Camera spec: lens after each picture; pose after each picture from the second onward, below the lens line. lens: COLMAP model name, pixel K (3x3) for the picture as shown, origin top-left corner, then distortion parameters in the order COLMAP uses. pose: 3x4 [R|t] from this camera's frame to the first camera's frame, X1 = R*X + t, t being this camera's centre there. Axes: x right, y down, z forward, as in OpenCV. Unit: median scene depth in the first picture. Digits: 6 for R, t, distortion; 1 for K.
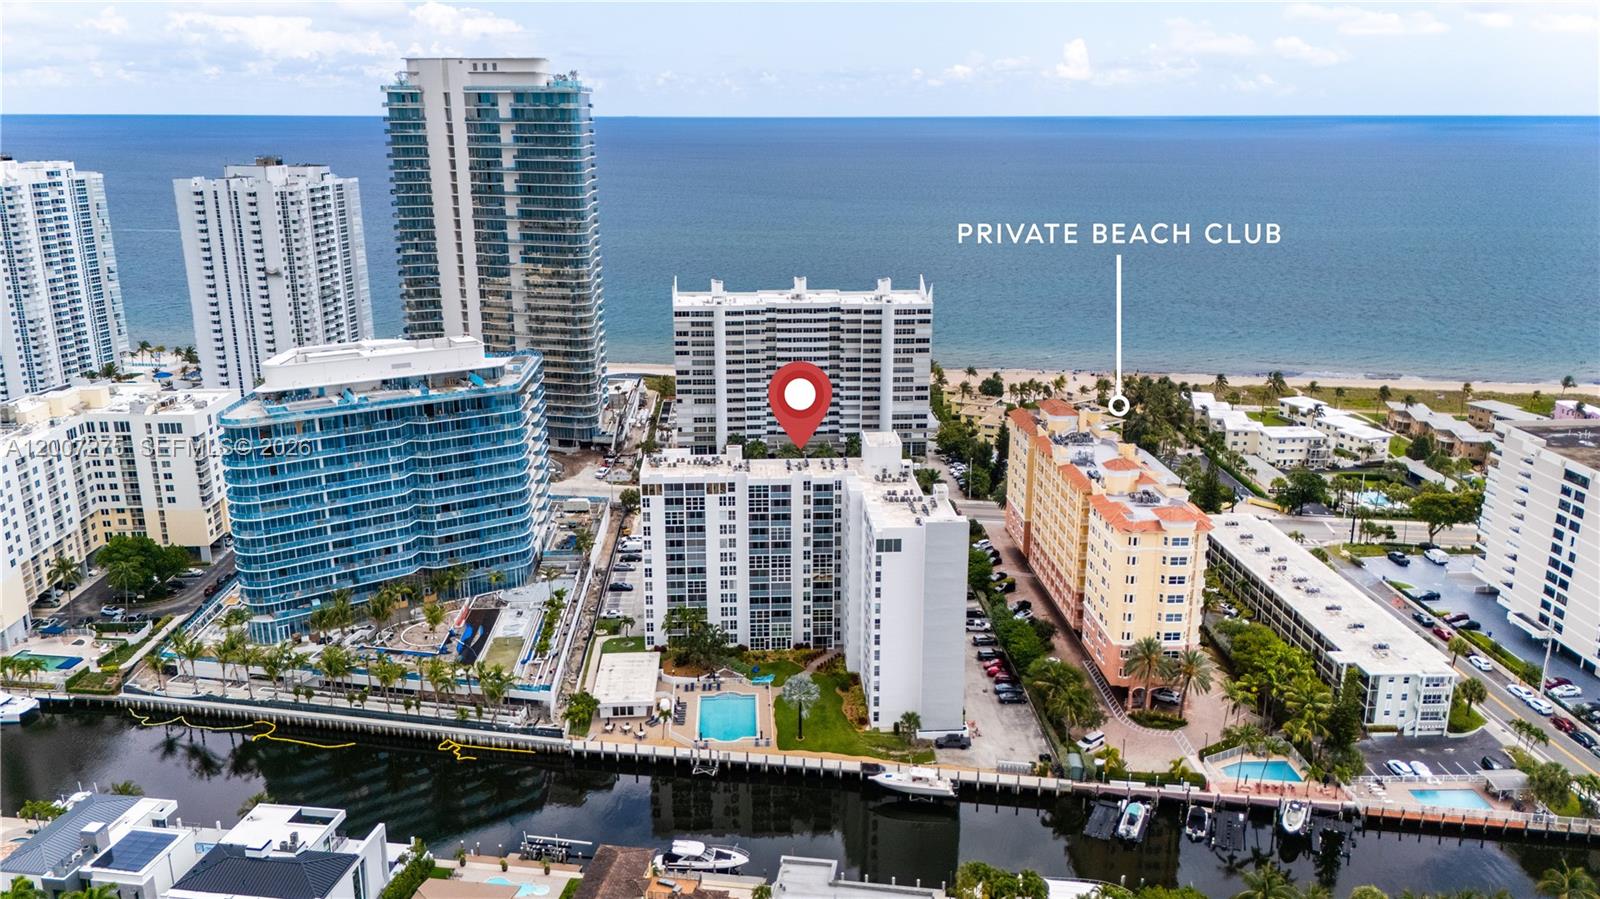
lens RADIAL K [[1172.7, 0, 800.0], [0, 1172.7, 449.5], [0, 0, 1]] dist [0.096006, -0.114233]
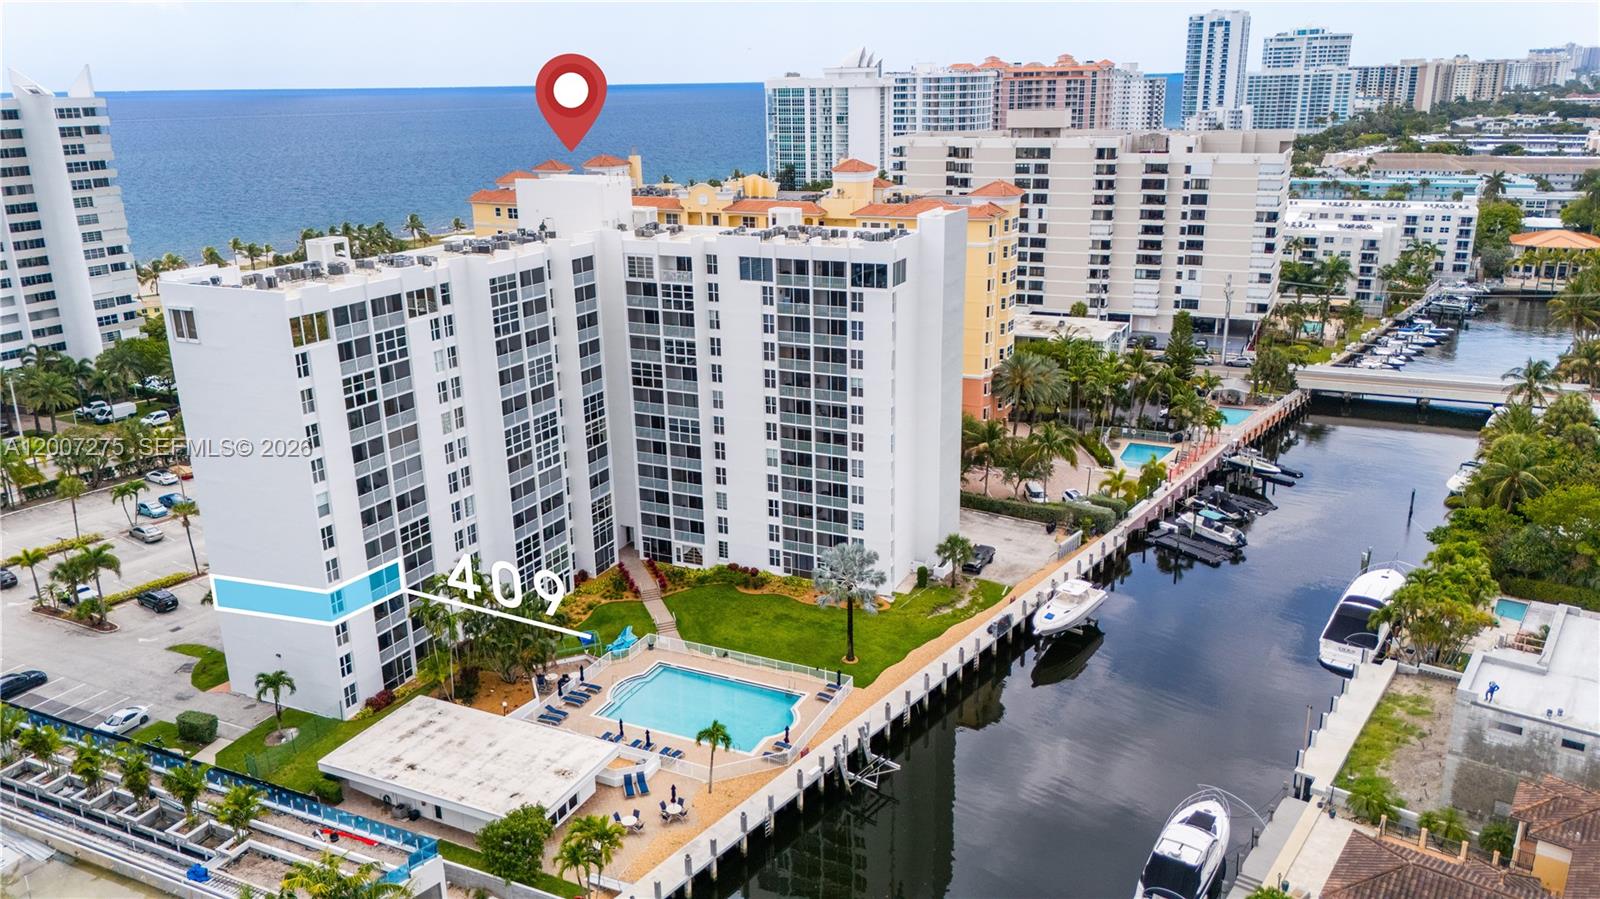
lens RADIAL K [[1172.7, 0, 800.0], [0, 1172.7, 449.5], [0, 0, 1]] dist [0.096006, -0.114233]
pose [[0.483026, -0.272822, 0.832018, -0.368509], [0.255817, 0.952732, 0.163890, 0.046313], [-0.837403, 0.133682, 0.529986, 0.599166]]
